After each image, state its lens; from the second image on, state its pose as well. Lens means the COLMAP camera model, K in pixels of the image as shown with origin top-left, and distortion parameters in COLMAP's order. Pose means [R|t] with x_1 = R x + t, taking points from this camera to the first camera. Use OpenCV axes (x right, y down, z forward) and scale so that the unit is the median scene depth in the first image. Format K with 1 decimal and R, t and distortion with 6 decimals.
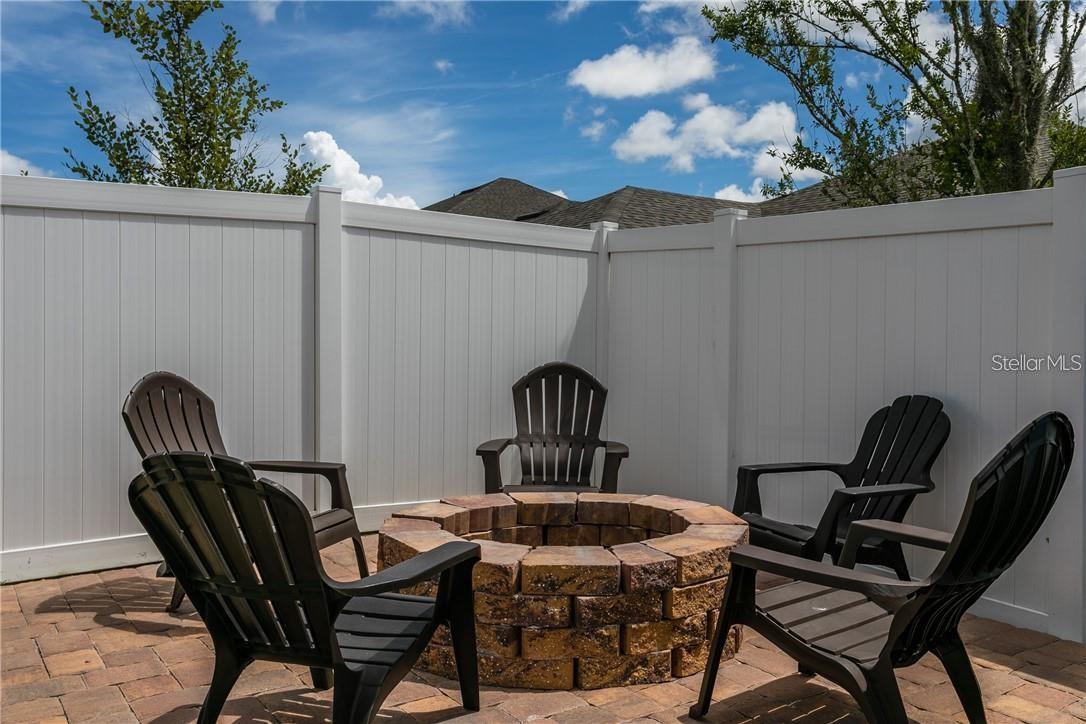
lens RADIAL K [[791.8, 0, 543.0], [0, 791.8, 362.0], [0, 0, 1]] dist [-0.000065, -0.000023]
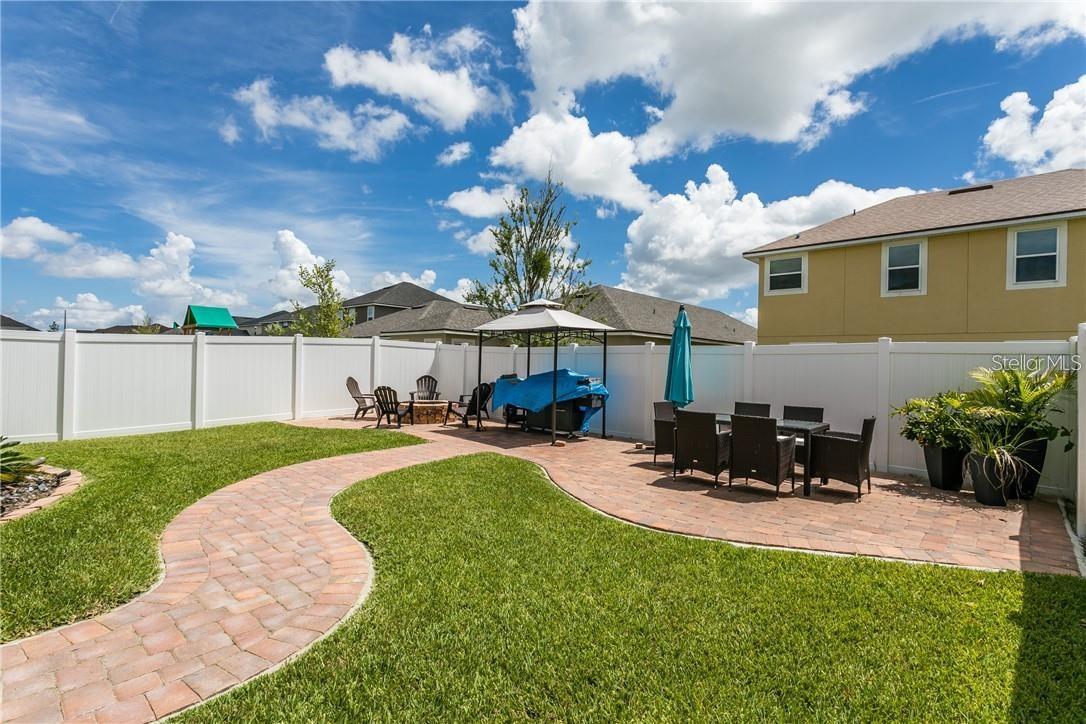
lens RADIAL K [[520.0, 0, 543.0], [0, 520.0, 362.0], [0, 0, 1]] dist [0.002553, 0.000398]
pose [[0.974441, 0.015722, 0.224094, -0.000007], [-0.011782, 0.999752, -0.018905, -0.002166], [-0.224335, 0.015781, 0.974384, -0.165654]]
